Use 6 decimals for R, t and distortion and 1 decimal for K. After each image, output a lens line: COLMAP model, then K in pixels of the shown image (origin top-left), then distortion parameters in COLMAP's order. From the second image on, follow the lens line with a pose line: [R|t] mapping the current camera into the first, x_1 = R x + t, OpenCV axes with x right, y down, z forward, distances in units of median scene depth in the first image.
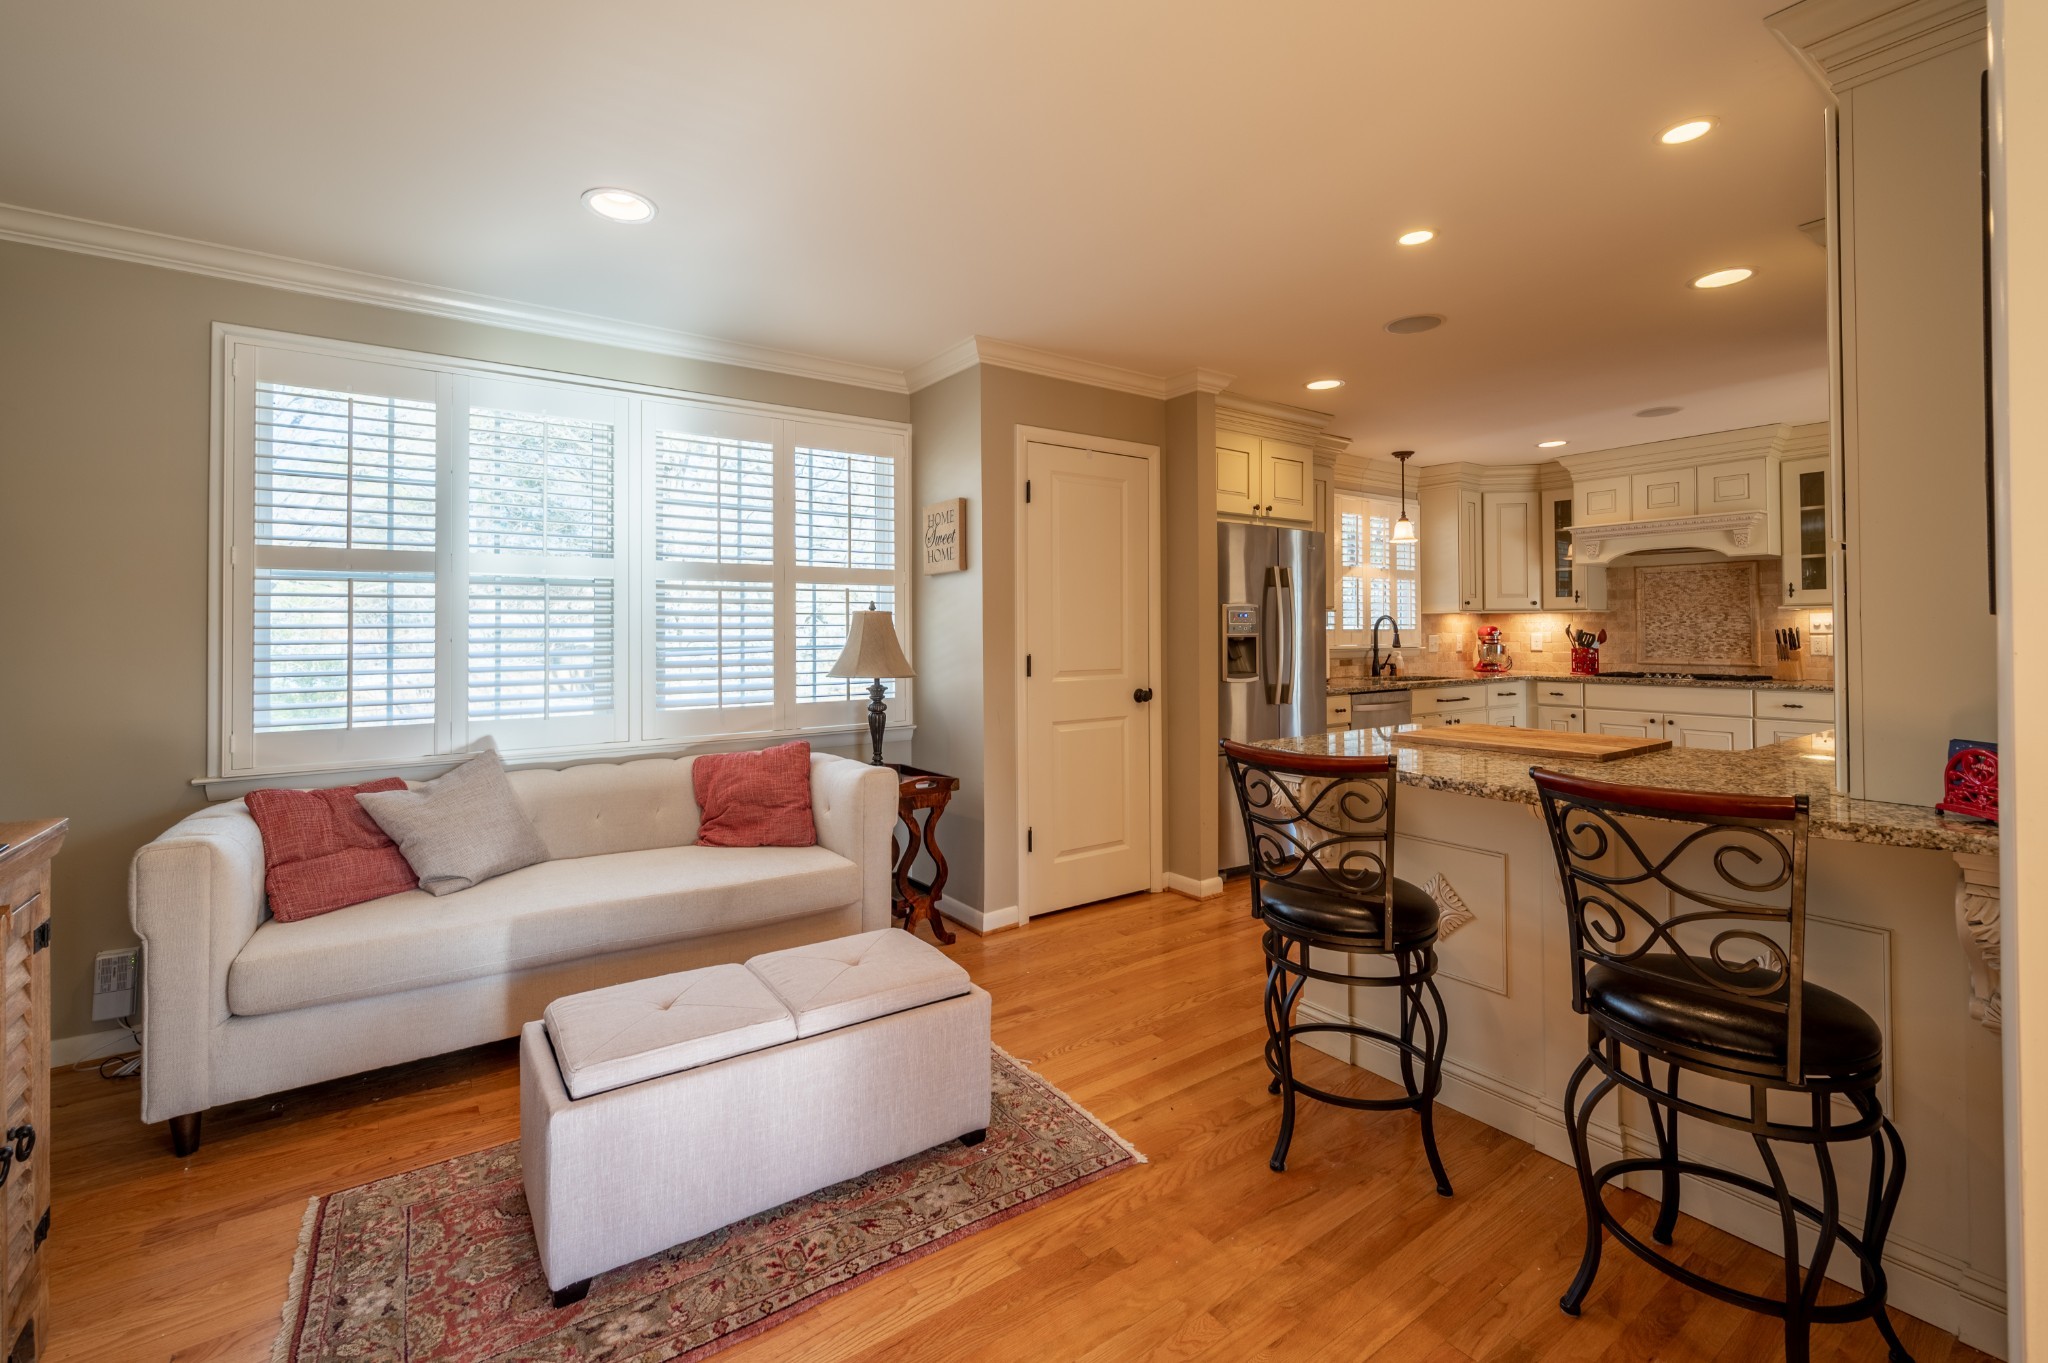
lens RADIAL K [[872.8, 0, 1020.6], [0, 872.8, 622.1], [0, 0, 1]] dist [-0.001207, -0.000354]
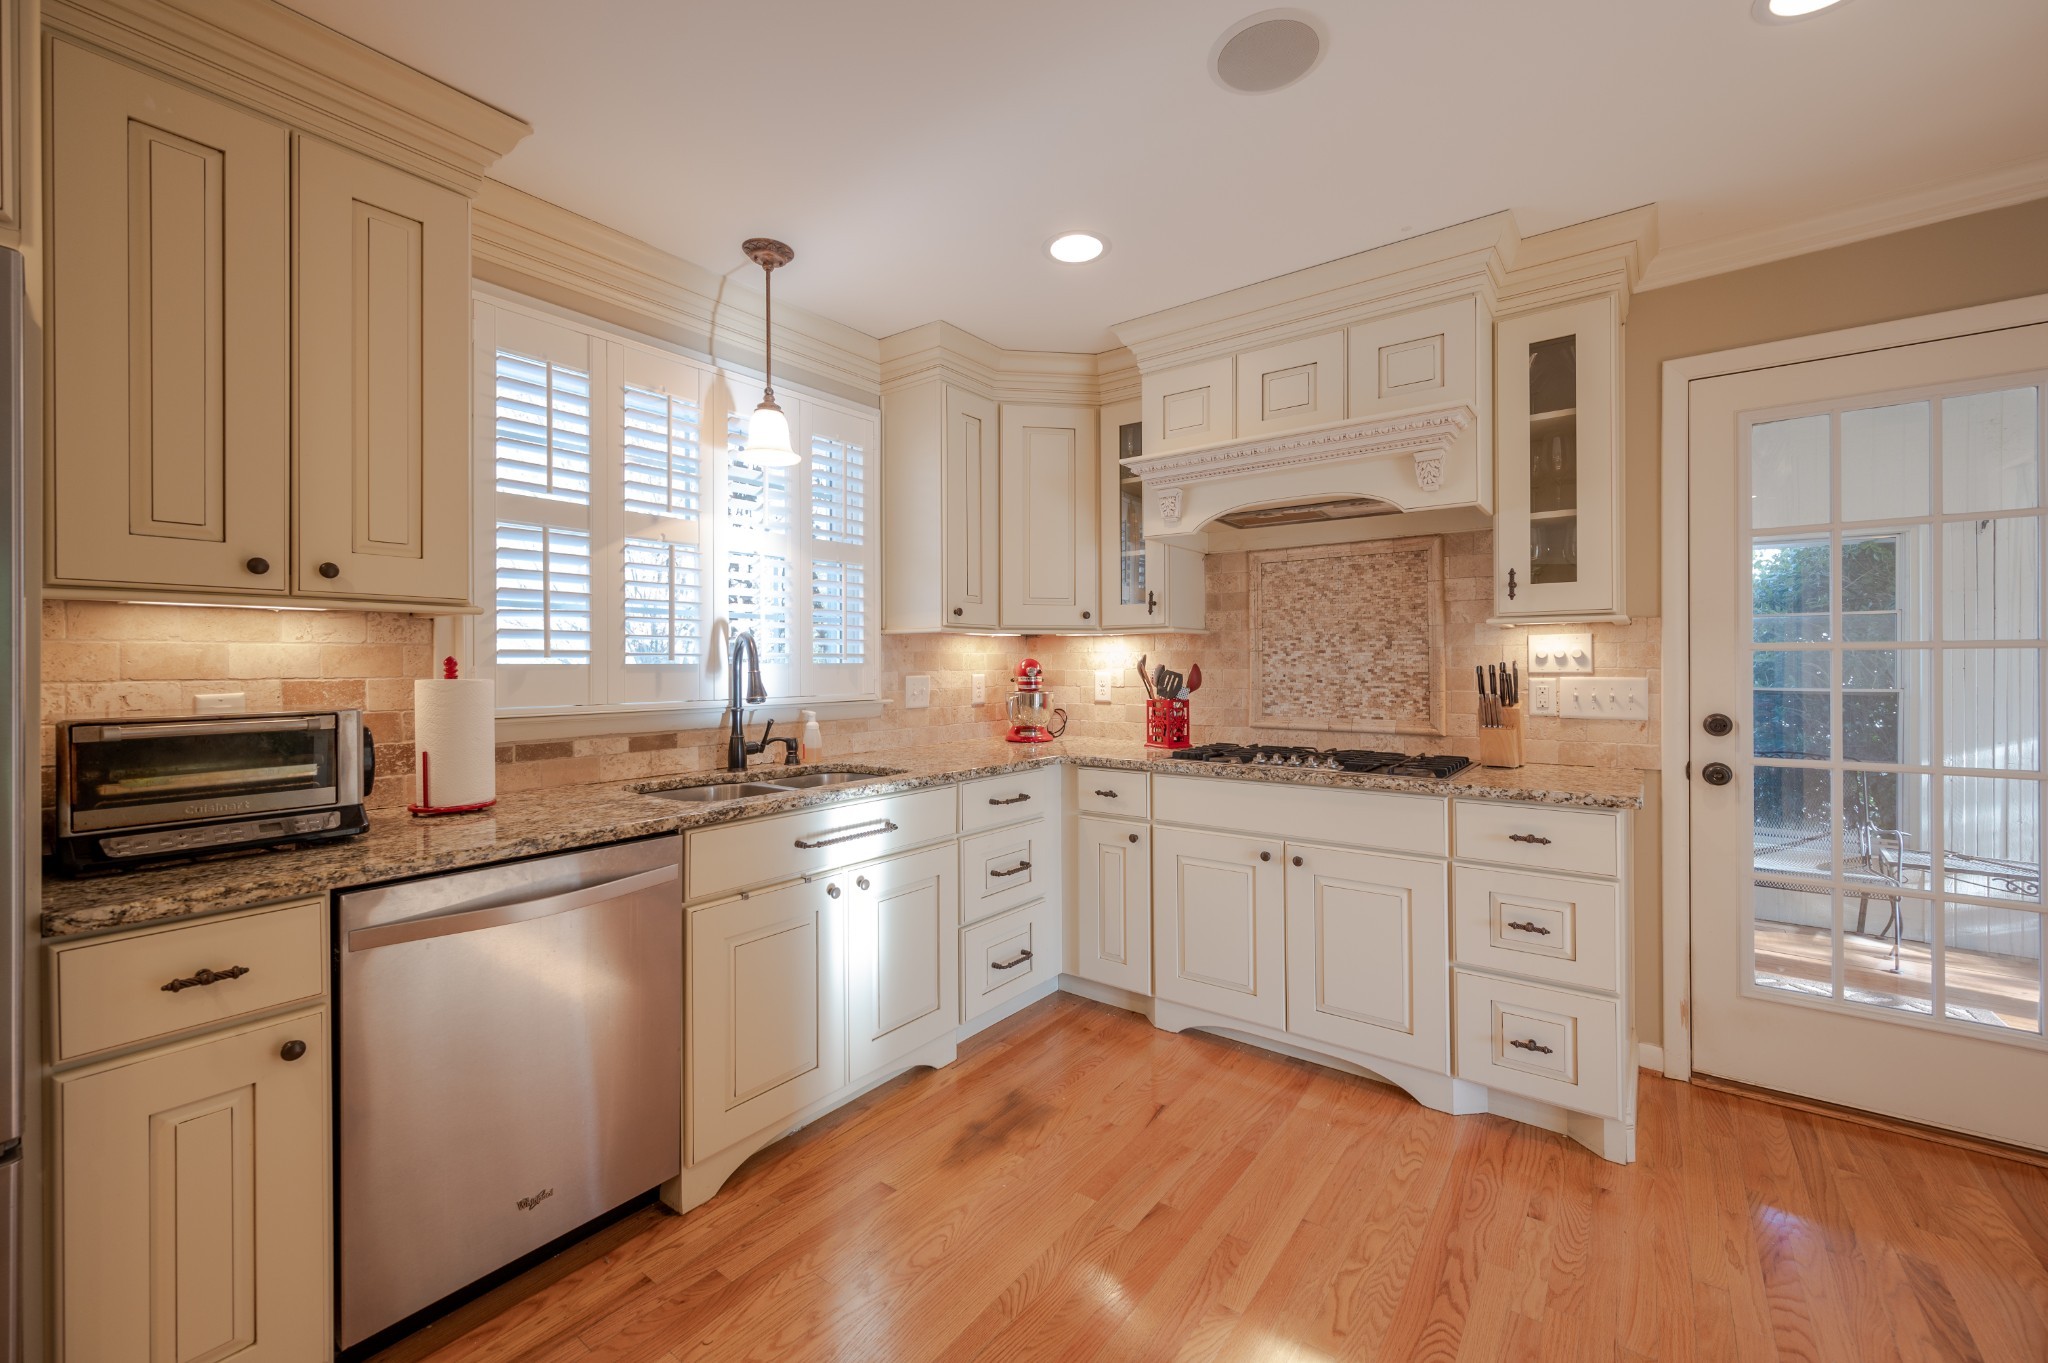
lens RADIAL K [[826.3, 0, 1026.6], [0, 826.3, 665.9], [0, 0, 1]] dist [0.001374, 0.000041]
pose [[0.952521, 0.000017, 0.304471, 0.443719], [-0.004147, 0.999908, 0.012917, 0.003140], [-0.304443, -0.013566, 0.952434, 0.585781]]
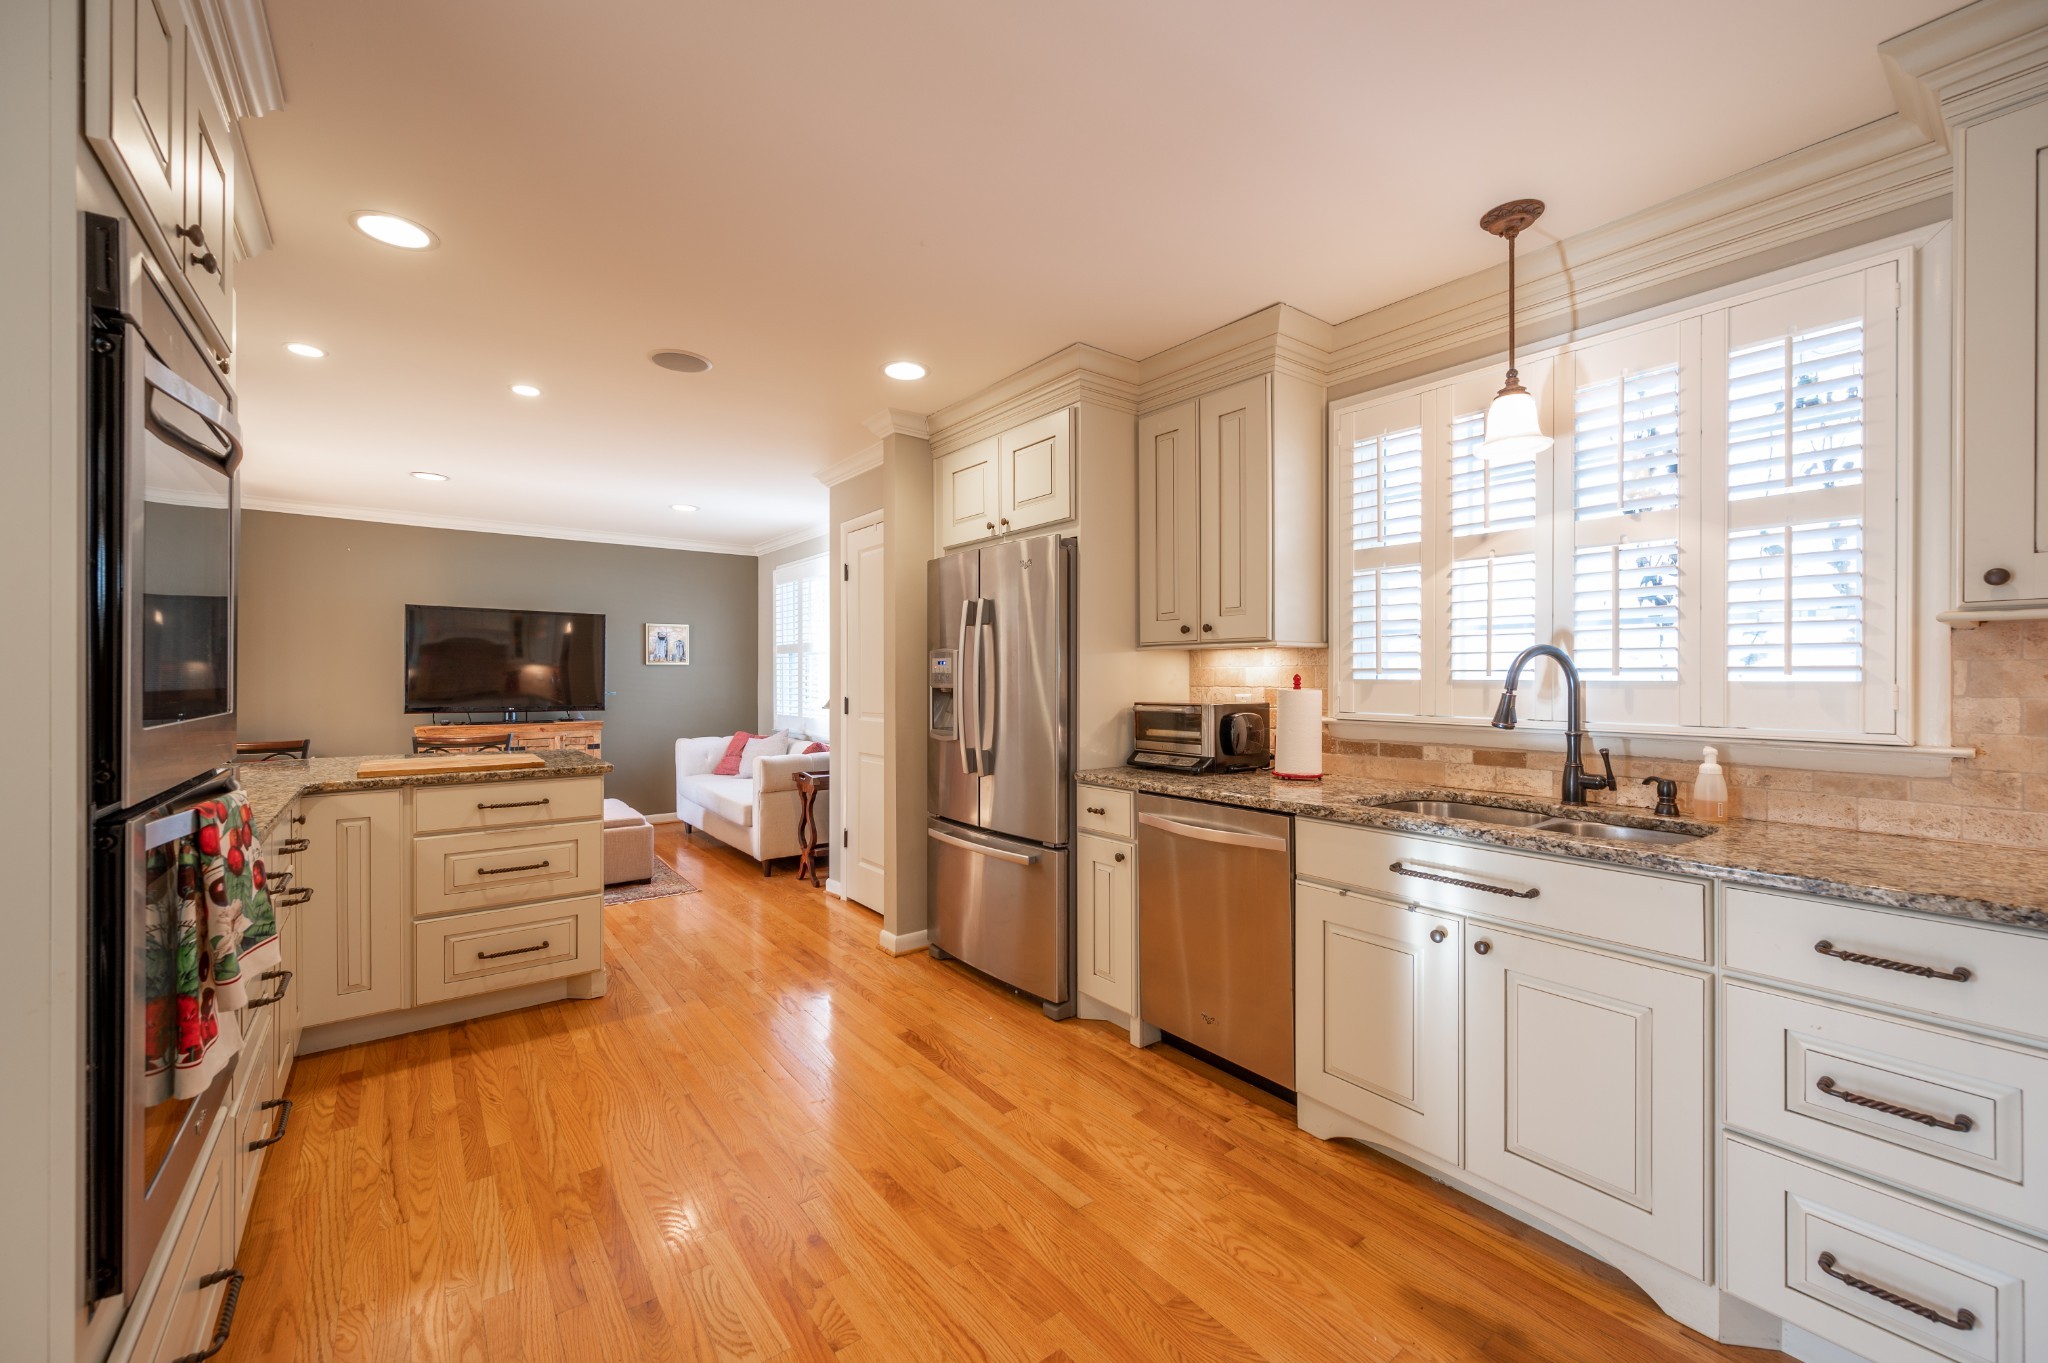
lens RADIAL K [[837.2, 0, 1016.5], [0, 837.2, 681.1], [0, 0, 1]] dist [-0.000098, 0.000162]
pose [[0.017751, 0.010015, -0.999792, 0.812969], [0.010741, 0.999890, 0.010207, 0.001976], [0.999785, -0.010920, 0.017641, 0.792051]]
